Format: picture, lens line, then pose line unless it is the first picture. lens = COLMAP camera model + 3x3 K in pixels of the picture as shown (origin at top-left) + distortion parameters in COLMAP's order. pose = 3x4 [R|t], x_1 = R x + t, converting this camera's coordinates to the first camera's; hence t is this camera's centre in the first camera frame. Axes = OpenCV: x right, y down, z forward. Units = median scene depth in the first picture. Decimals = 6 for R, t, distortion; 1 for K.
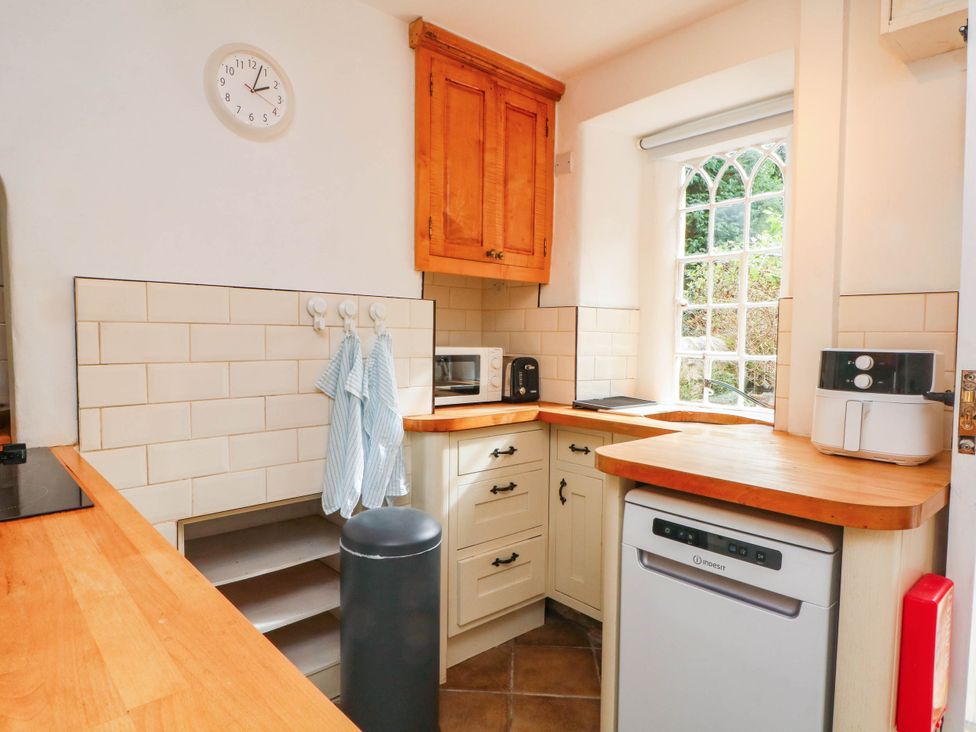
lens RADIAL K [[581.5, 0, 488.0], [0, 581.5, 366.0], [0, 0, 1]] dist [0.000946, -0.002911]
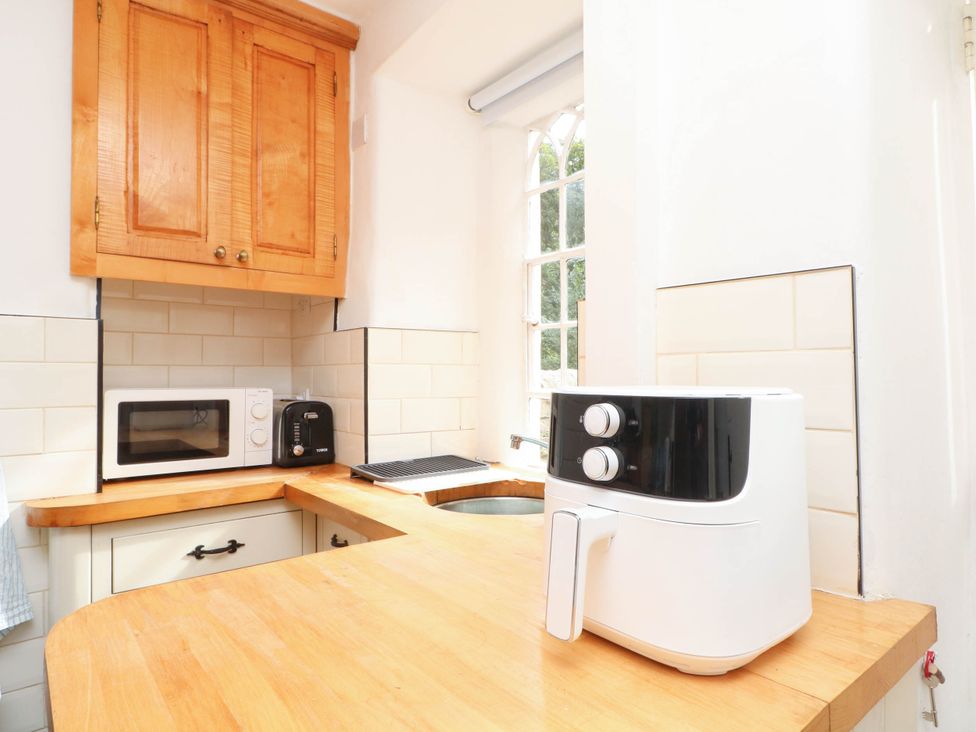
lens RADIAL K [[581.5, 0, 488.0], [0, 581.5, 366.0], [0, 0, 1]] dist [0.000946, -0.002911]
pose [[0.998837, -0.016611, -0.045260, 0.325994], [0.013743, 0.997921, -0.062959, -0.011051], [0.046211, 0.062264, 0.996989, 0.313807]]
